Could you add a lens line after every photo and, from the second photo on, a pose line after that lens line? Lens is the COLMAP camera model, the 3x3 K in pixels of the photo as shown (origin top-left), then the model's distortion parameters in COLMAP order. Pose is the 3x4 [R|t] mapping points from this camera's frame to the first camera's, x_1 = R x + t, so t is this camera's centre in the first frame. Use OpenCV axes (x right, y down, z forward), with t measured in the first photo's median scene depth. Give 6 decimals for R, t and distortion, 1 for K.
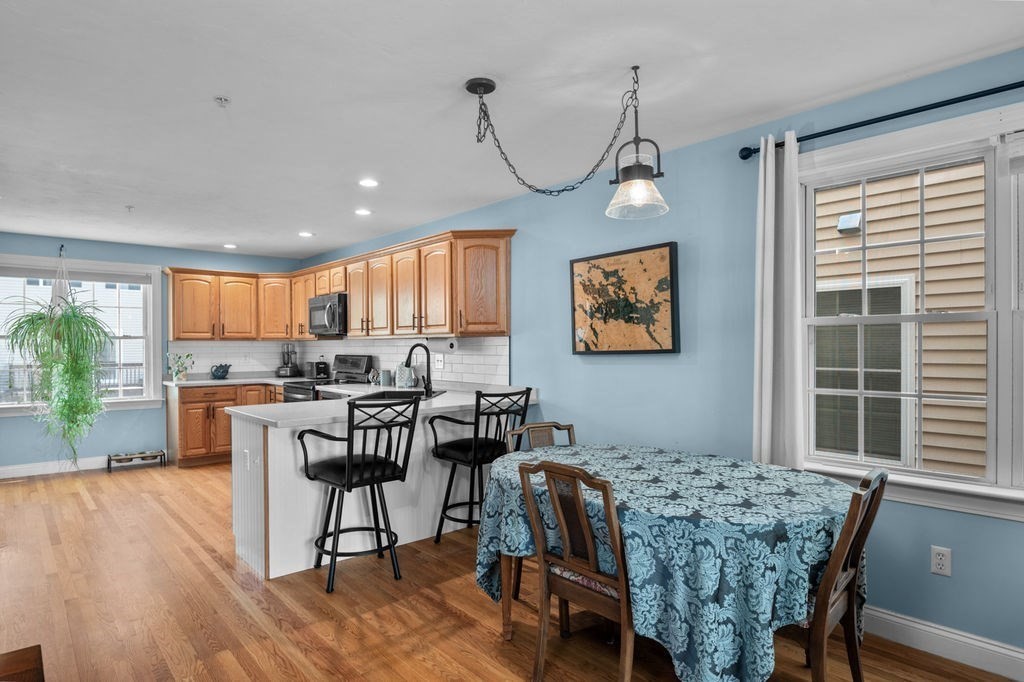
lens RADIAL K [[580.7, 0, 511.0], [0, 580.7, 350.1], [0, 0, 1]] dist [-0.008098, -0.000625]
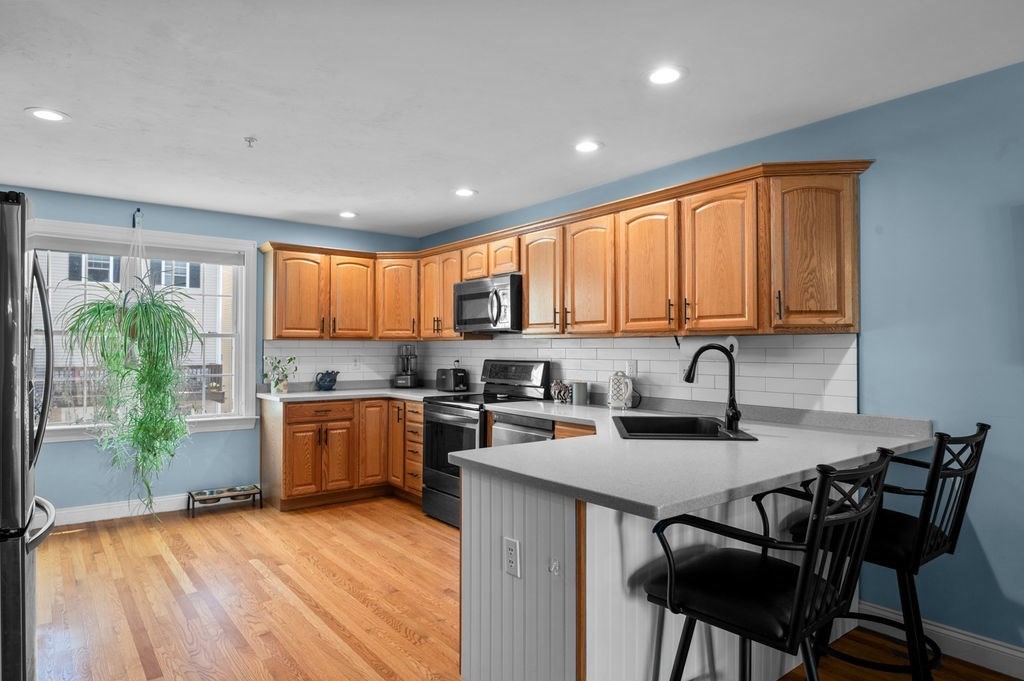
lens RADIAL K [[606.1, 0, 512.0], [0, 606.1, 340.5], [0, 0, 1]] dist [-0.003657, -0.002493]
pose [[0.998443, 0.005134, -0.055551, -0.268683], [-0.006336, 0.999749, -0.021478, -0.000225], [0.055427, 0.021796, 0.998225, 0.271206]]
